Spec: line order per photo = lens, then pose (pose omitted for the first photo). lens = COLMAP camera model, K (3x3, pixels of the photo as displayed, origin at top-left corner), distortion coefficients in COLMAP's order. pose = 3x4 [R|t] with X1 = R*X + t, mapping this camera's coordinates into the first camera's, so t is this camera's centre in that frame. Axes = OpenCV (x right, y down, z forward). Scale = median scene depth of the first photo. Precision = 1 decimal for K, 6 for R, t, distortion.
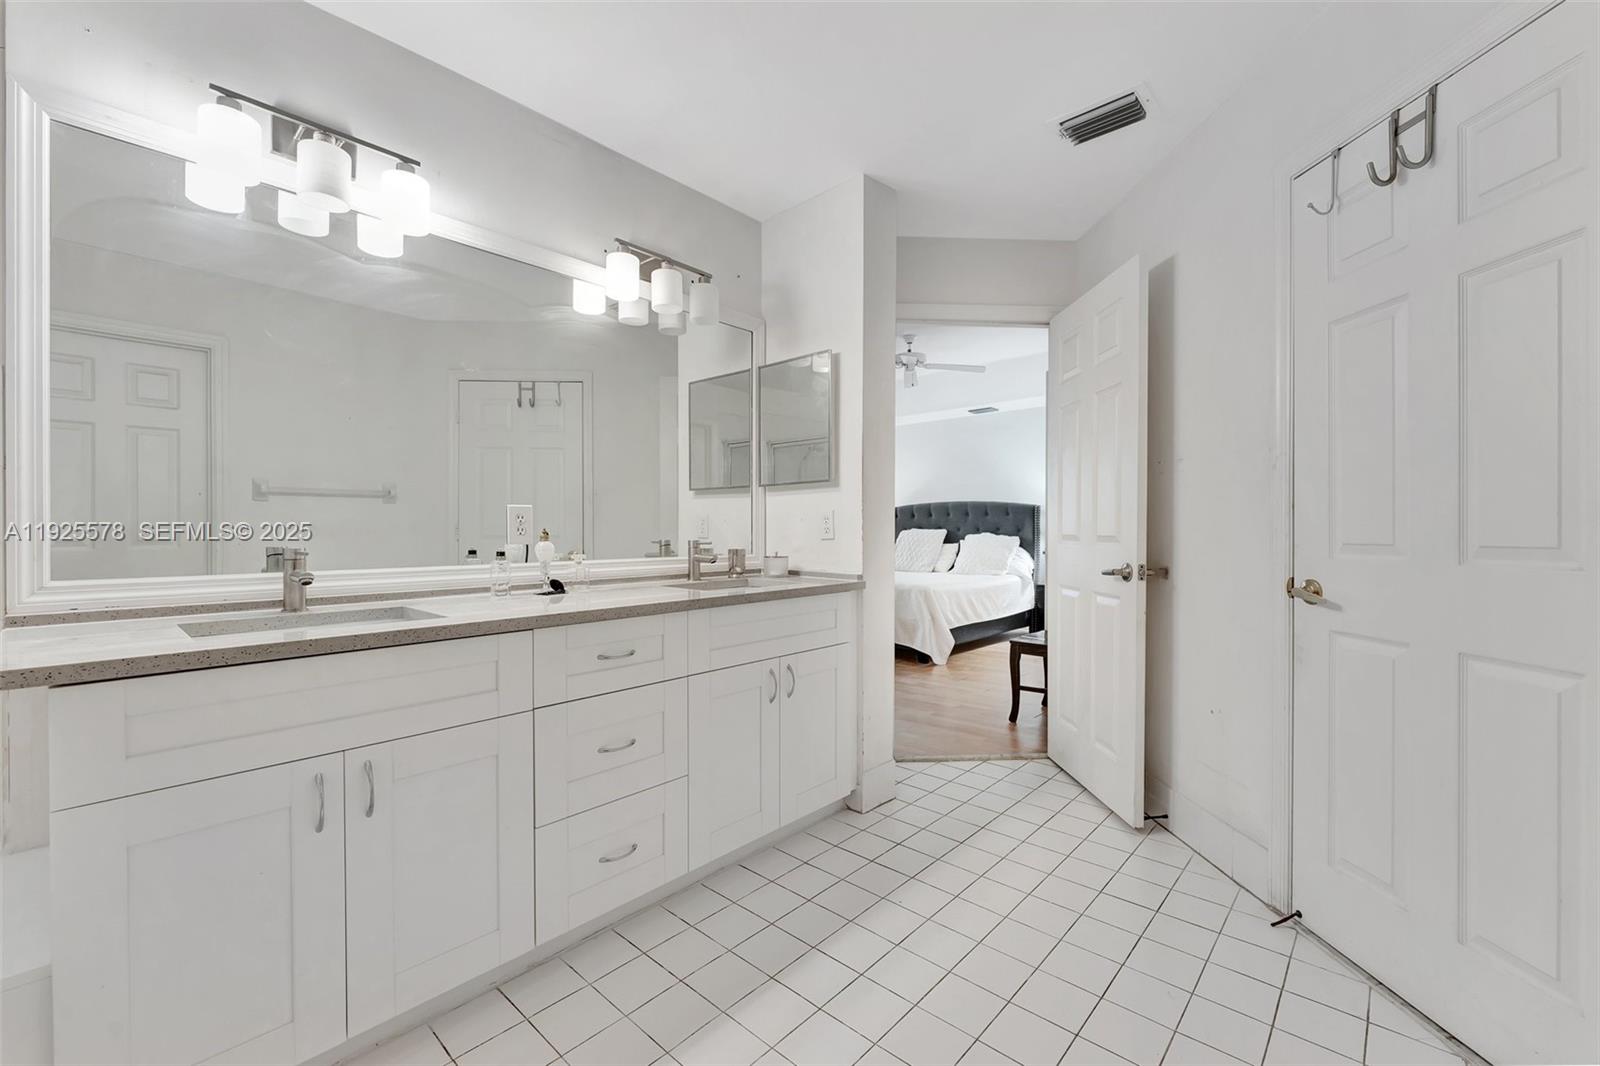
lens RADIAL K [[661.6, 0, 798.7], [0, 661.6, 531.1], [0, 0, 1]] dist [-0.000069, 0.000009]
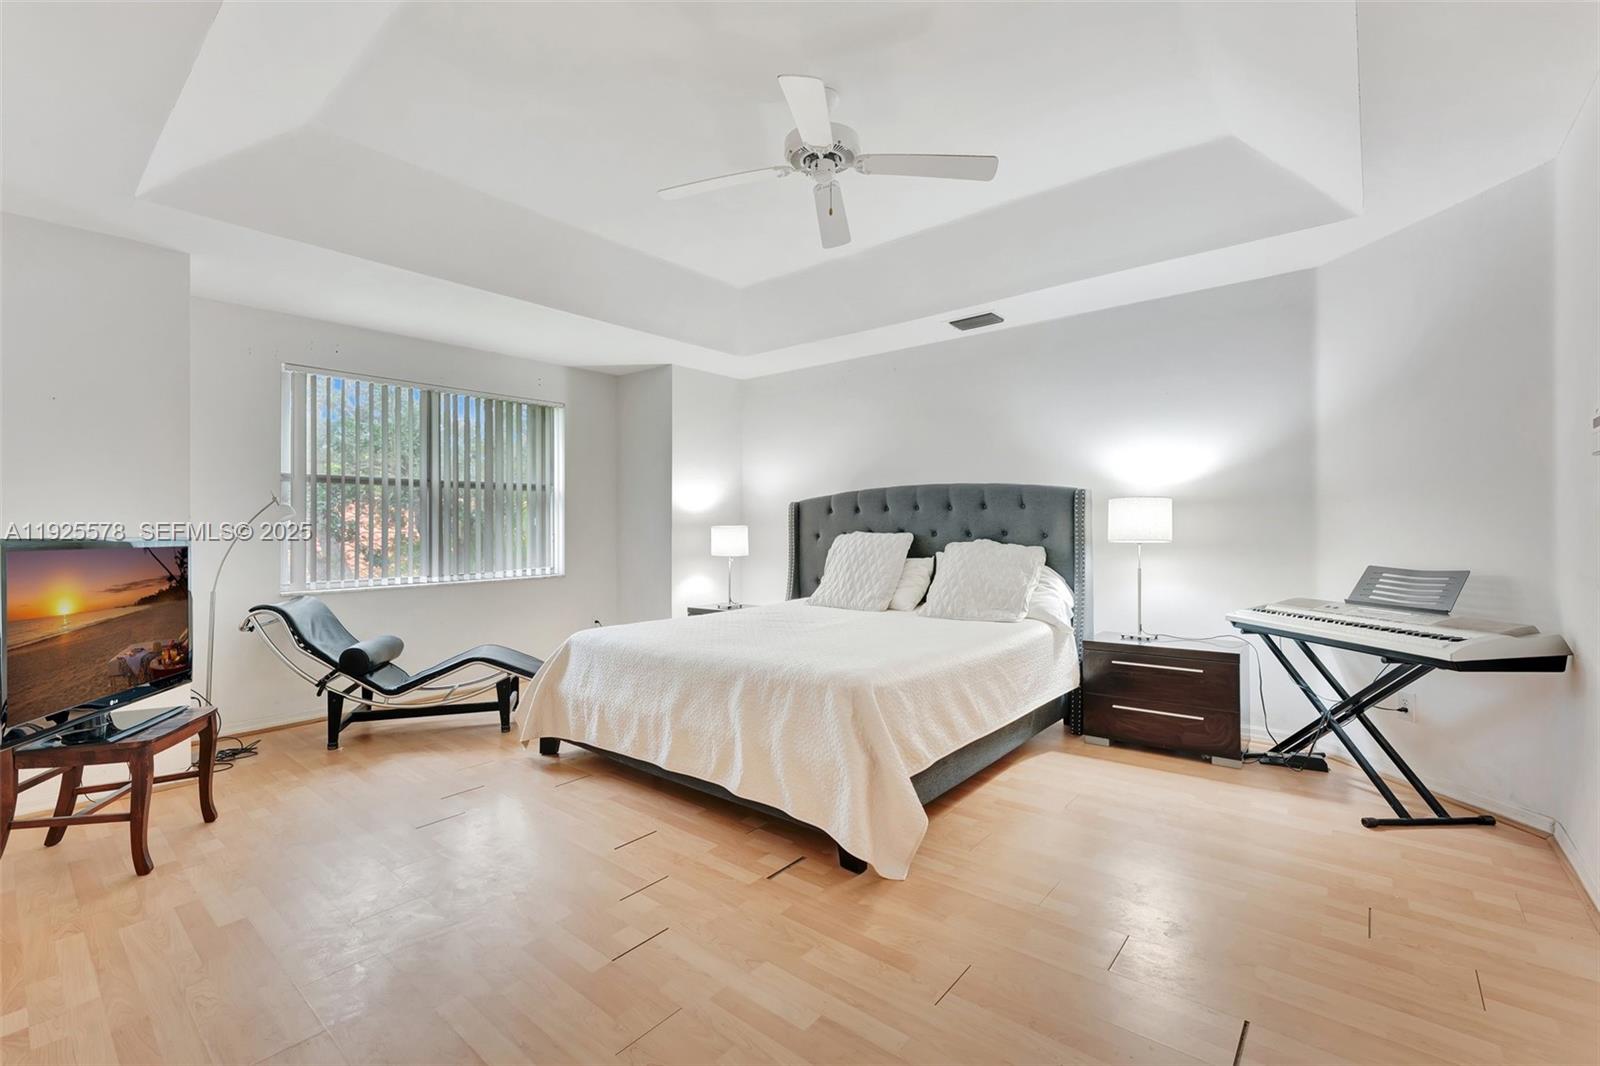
lens RADIAL K [[687.7, 0, 802.8], [0, 687.7, 529.3], [0, 0, 1]] dist [0.000687, -0.000246]
pose [[0.998591, -0.001471, 0.053039, 0.101969], [0.001611, 0.999995, -0.002603, -0.004833], [-0.053035, 0.002685, 0.998589, 0.432833]]
